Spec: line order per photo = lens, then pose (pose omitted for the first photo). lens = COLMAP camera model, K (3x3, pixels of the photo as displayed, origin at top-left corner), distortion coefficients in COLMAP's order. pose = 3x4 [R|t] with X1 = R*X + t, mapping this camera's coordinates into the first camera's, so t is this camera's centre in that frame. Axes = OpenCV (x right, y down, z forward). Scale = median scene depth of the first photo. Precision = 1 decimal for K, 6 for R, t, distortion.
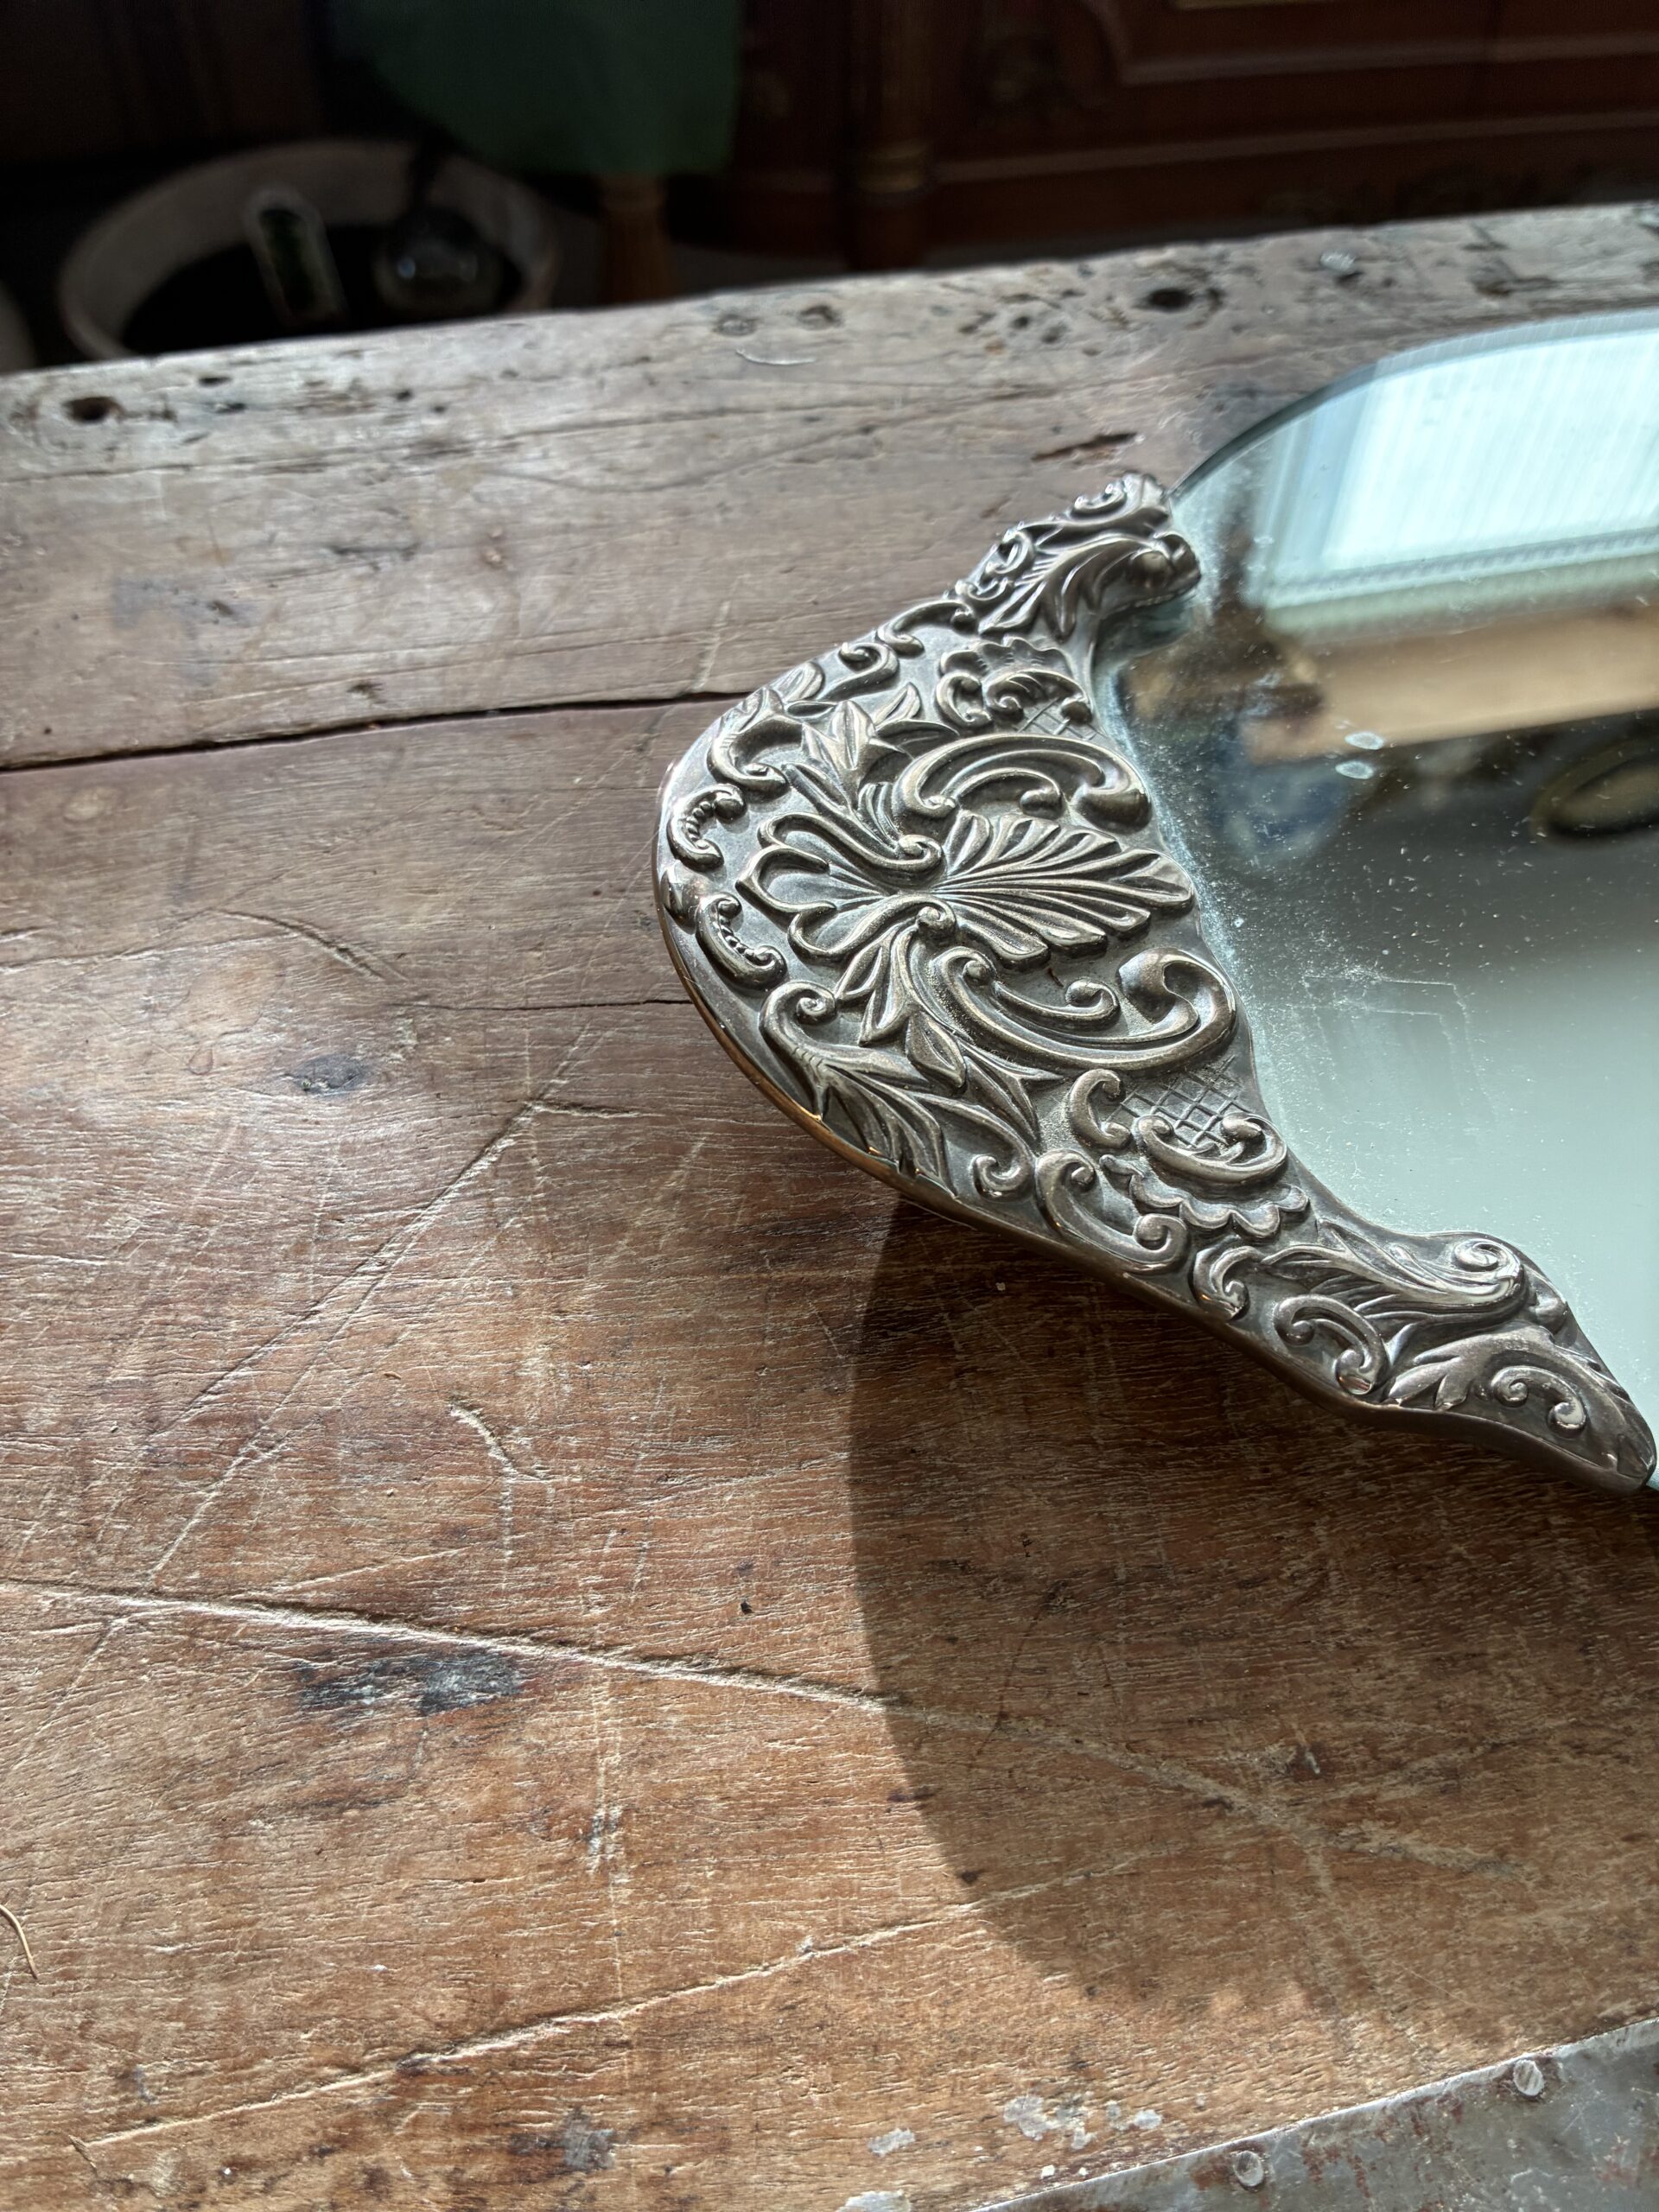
lens RADIAL K [[1701.9, 0, 822.3], [0, 1701.9, 1113.4], [0, 0, 1]] dist [0.020566, -0.045174]
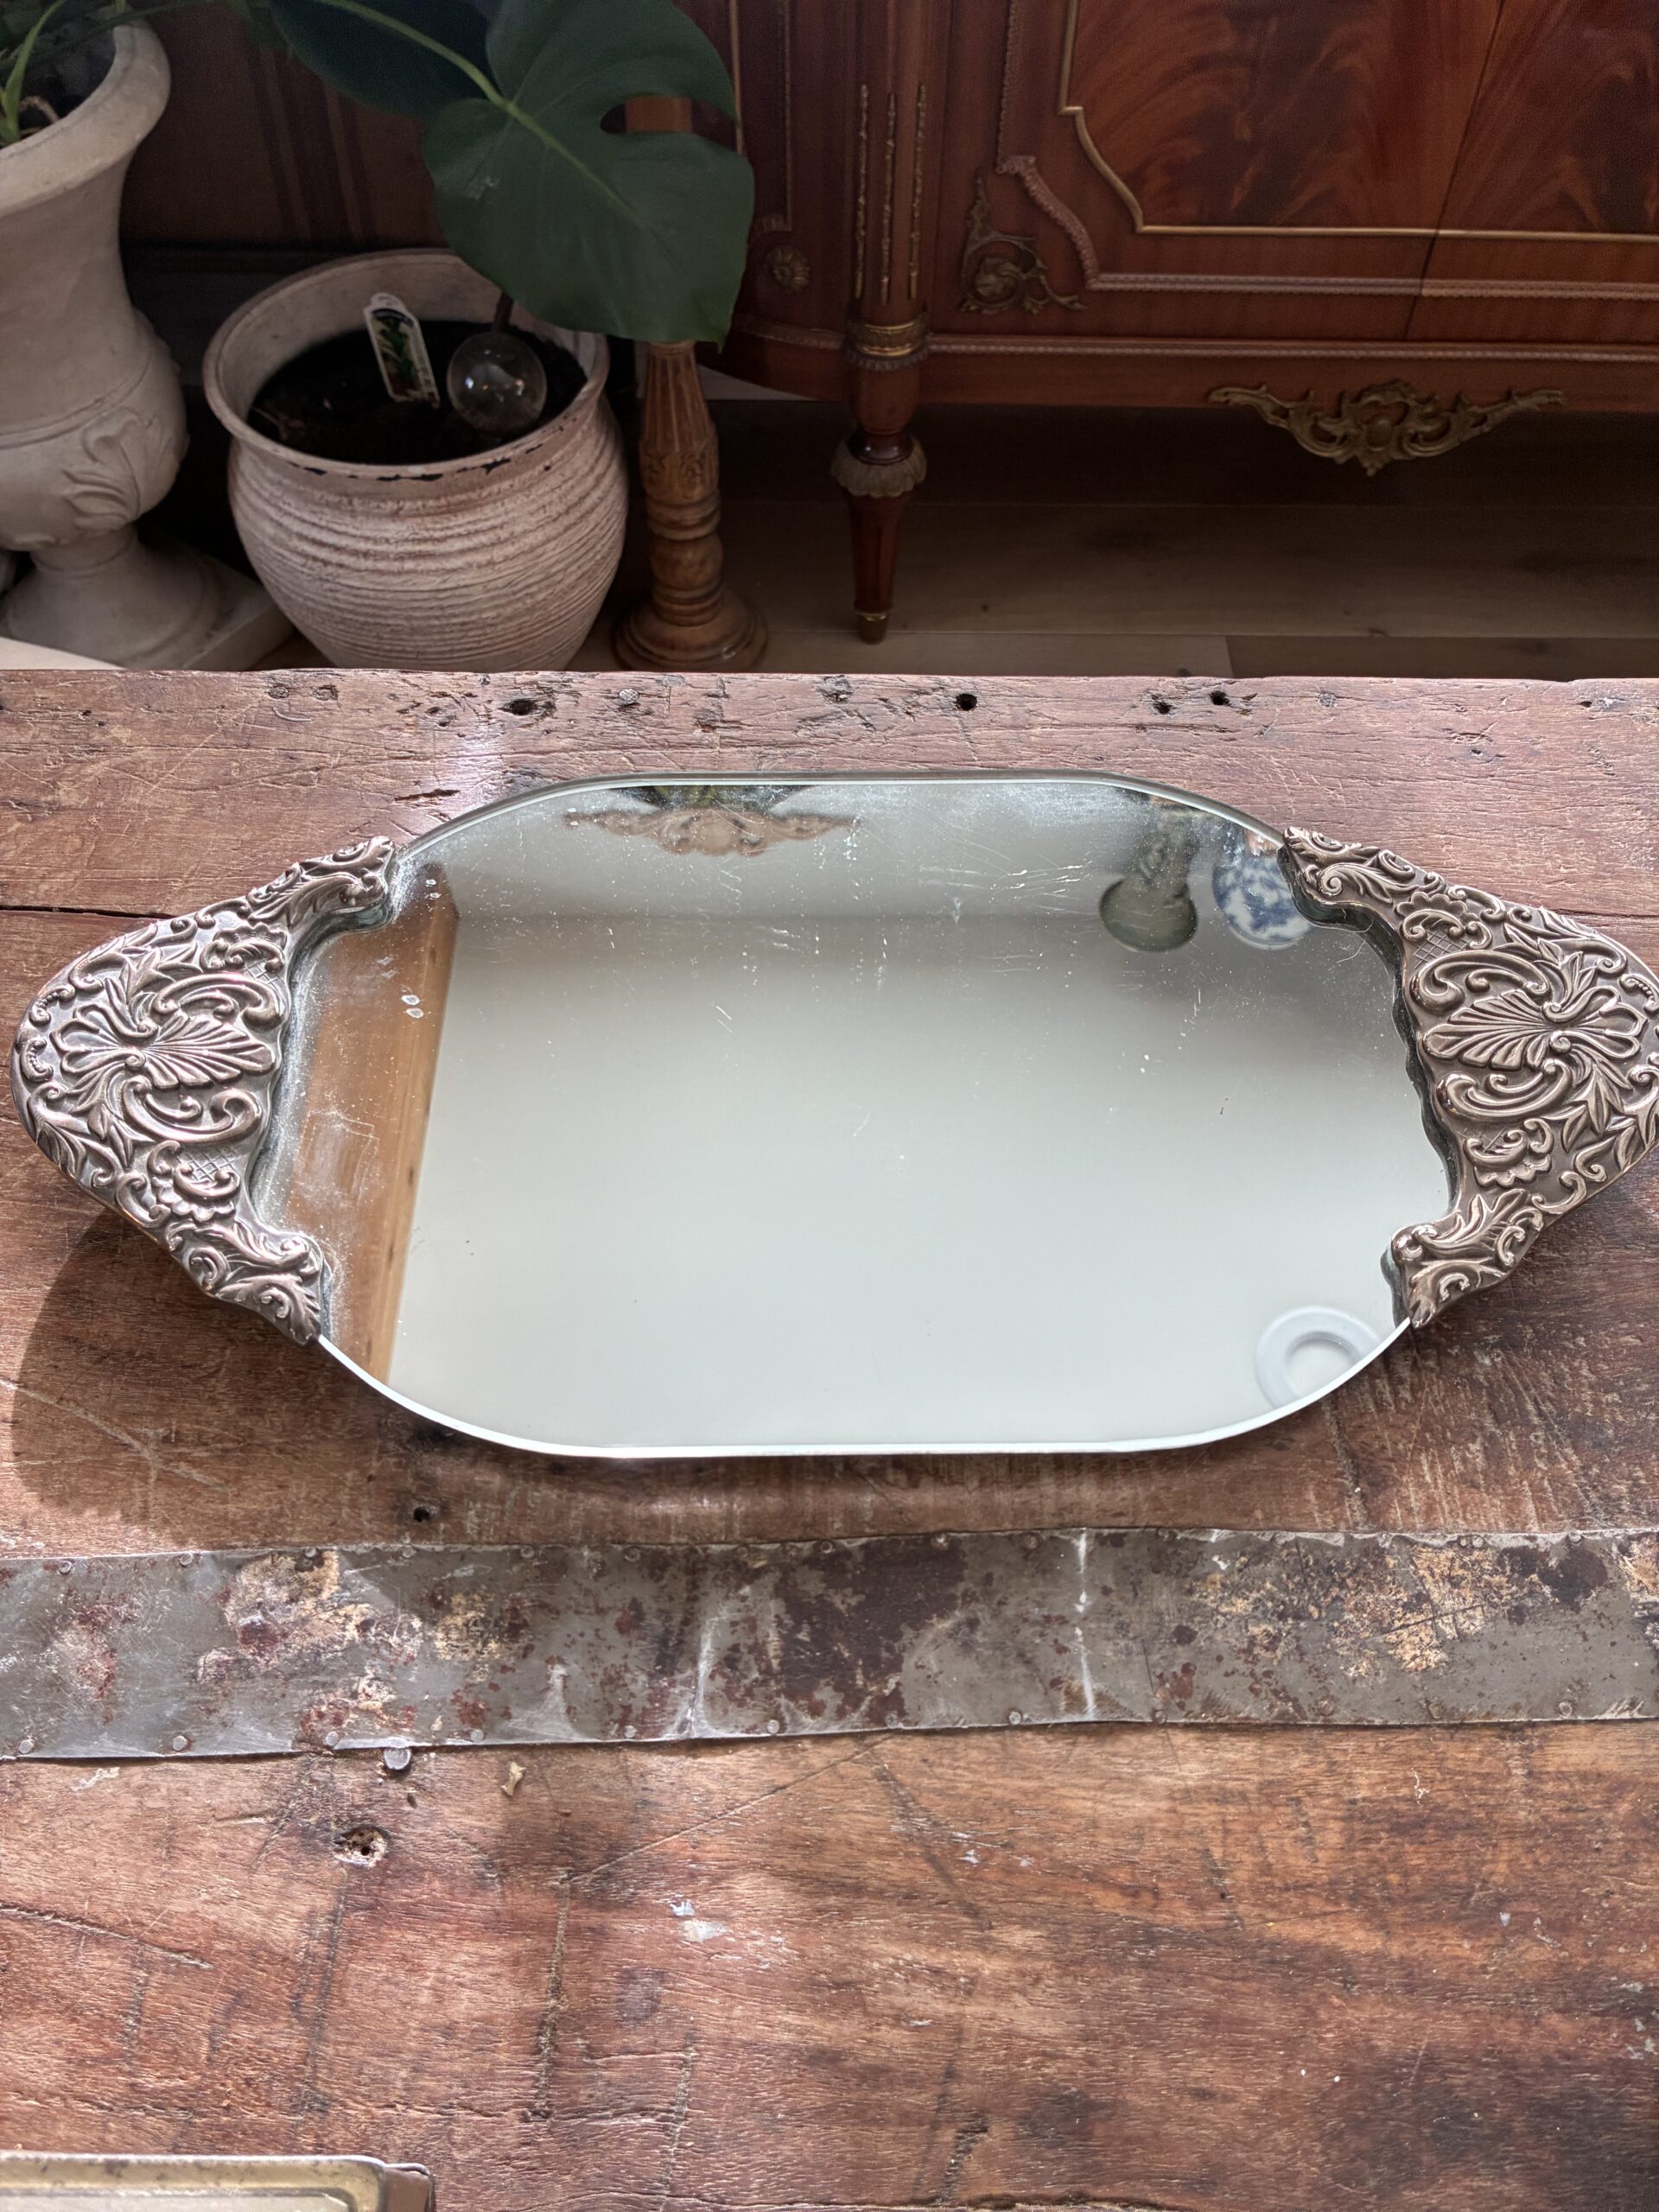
lens RADIAL K [[1701.9, 0, 814.0], [0, 1701.9, 1080.7], [0, 0, 1]] dist [0.020566, -0.045174]
pose [[0.984157, 0.153638, -0.088493, 1.250818], [-0.154171, 0.988044, 0.000823, -0.249483], [0.087562, 0.012834, 0.996076, -1.271631]]
